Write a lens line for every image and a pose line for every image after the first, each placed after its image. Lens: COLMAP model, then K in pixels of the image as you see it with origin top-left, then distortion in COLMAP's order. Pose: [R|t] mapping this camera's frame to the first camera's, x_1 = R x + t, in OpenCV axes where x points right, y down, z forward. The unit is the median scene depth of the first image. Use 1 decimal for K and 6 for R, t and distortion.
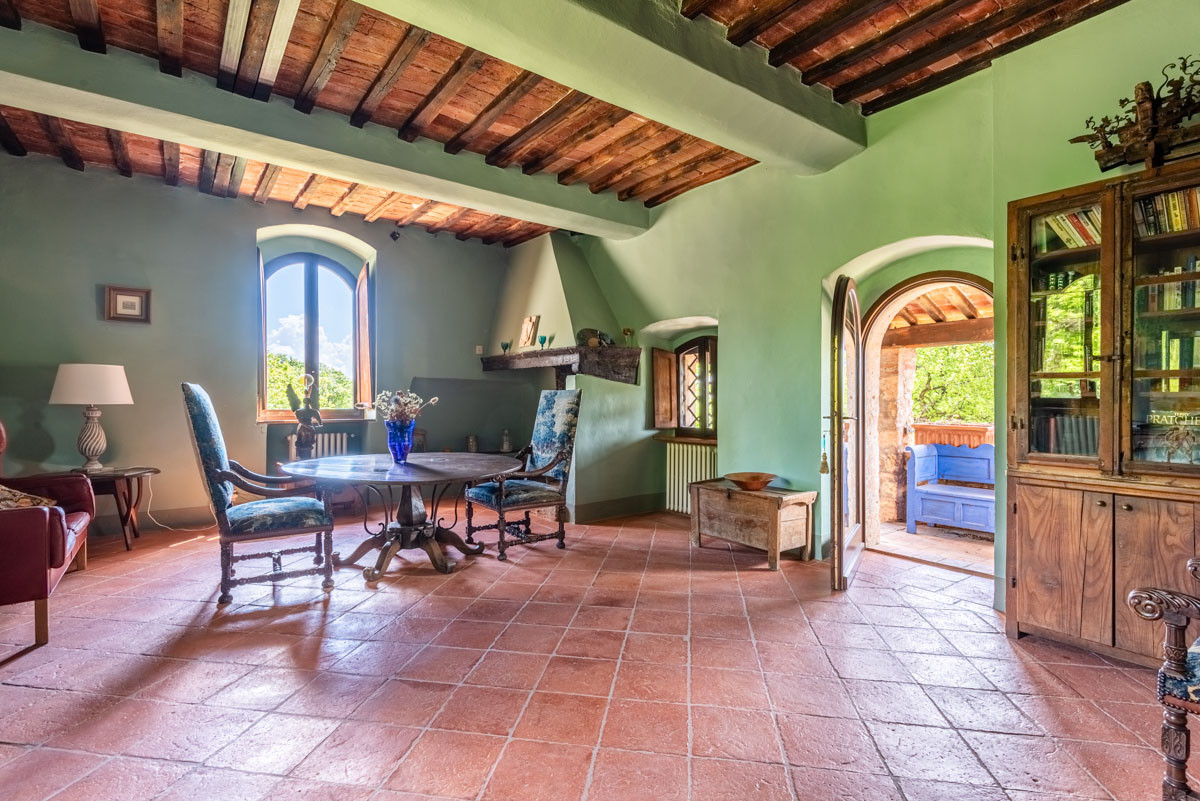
lens RADIAL K [[546.7, 0, 605.1], [0, 546.7, 399.1], [0, 0, 1]] dist [0.003787, -0.000823]
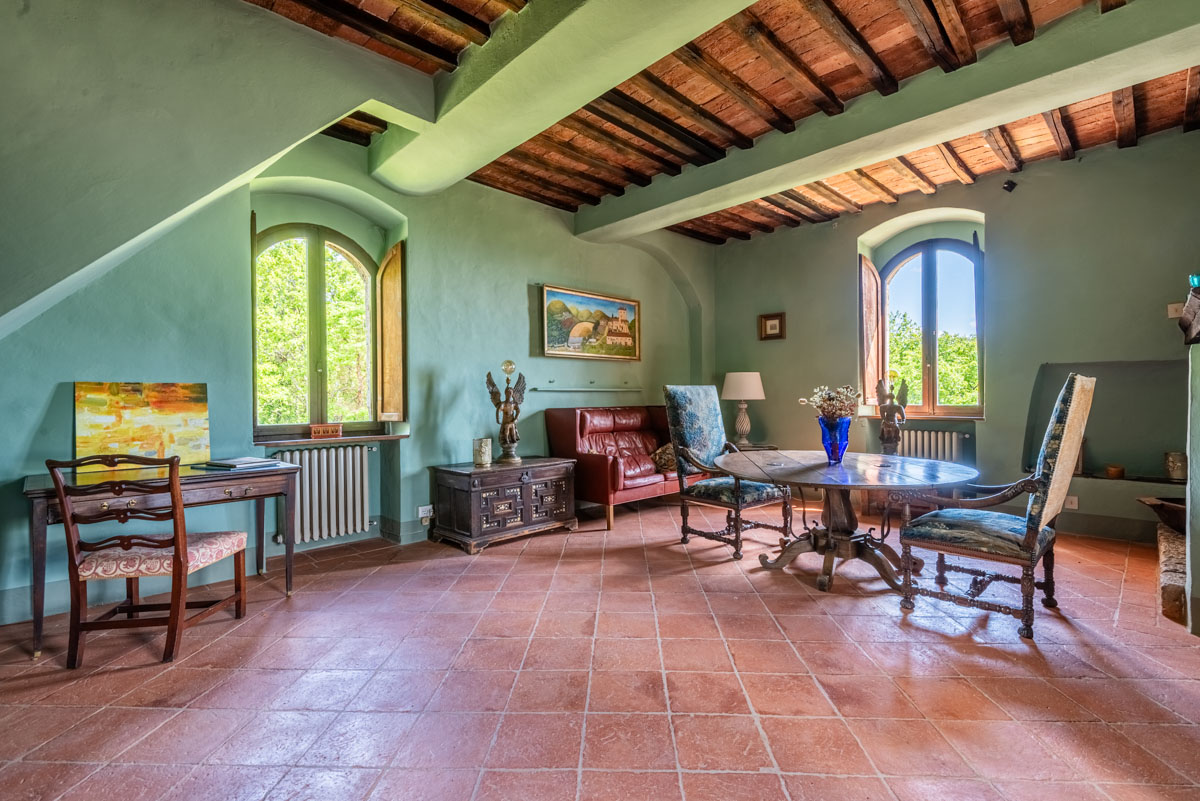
lens RADIAL K [[546.7, 0, 605.8], [0, 546.7, 402.9], [0, 0, 1]] dist [0.003787, -0.000823]
pose [[0.114457, 0.008699, -0.993390, 0.479471], [0.006374, 0.999935, 0.009491, 0.002763], [0.993408, -0.007419, 0.114394, 0.474064]]
